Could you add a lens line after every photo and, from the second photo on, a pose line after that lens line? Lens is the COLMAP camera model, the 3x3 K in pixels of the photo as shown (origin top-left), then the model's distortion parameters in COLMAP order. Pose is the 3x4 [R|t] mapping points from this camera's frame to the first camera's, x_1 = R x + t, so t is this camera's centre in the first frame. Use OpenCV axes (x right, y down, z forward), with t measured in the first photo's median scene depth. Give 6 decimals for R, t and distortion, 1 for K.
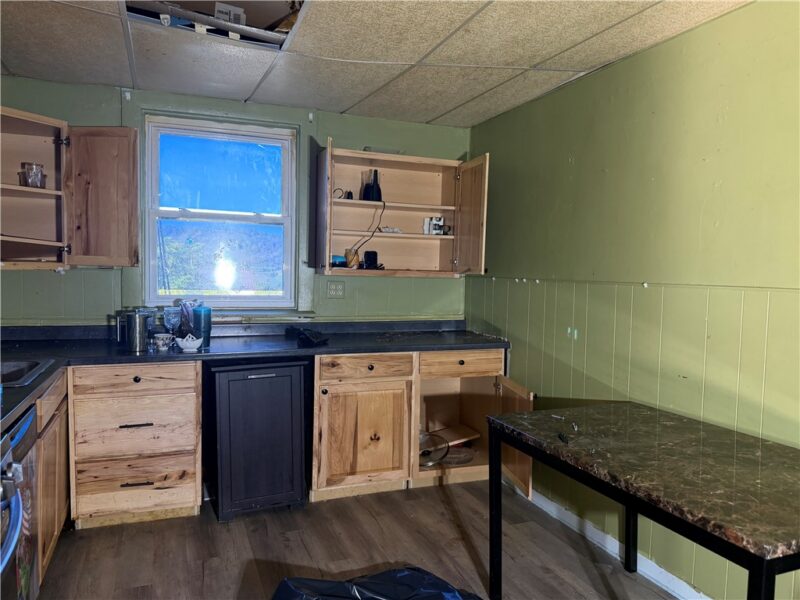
lens RADIAL K [[576.9, 0, 400.0], [0, 576.9, 300.0], [0, 0, 1]] dist [0.081304, -0.157489]
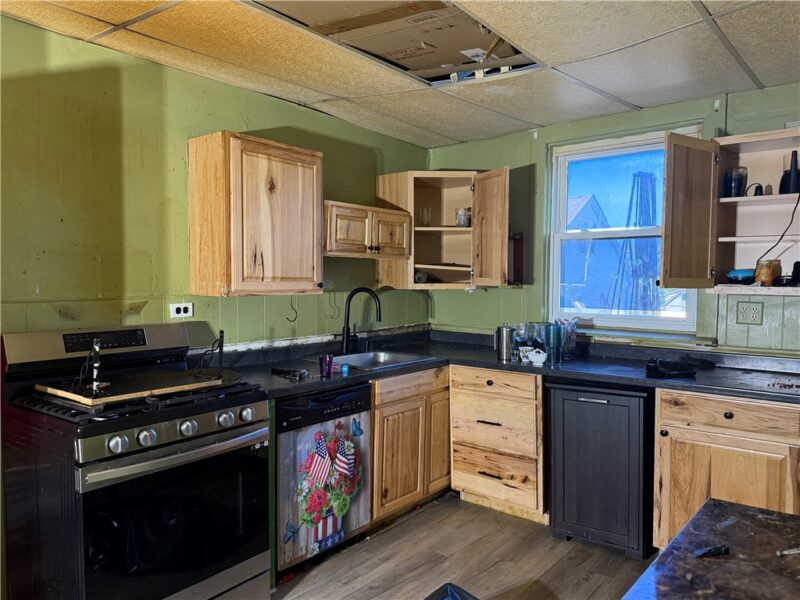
lens RADIAL K [[576.9, 0, 400.0], [0, 576.9, 300.0], [0, 0, 1]] dist [0.081304, -0.157489]
pose [[0.481803, 0.011911, -0.876199, 0.451045], [-0.043834, 0.998983, -0.010524, -0.008599], [0.875183, 0.043478, 0.481835, 0.268465]]
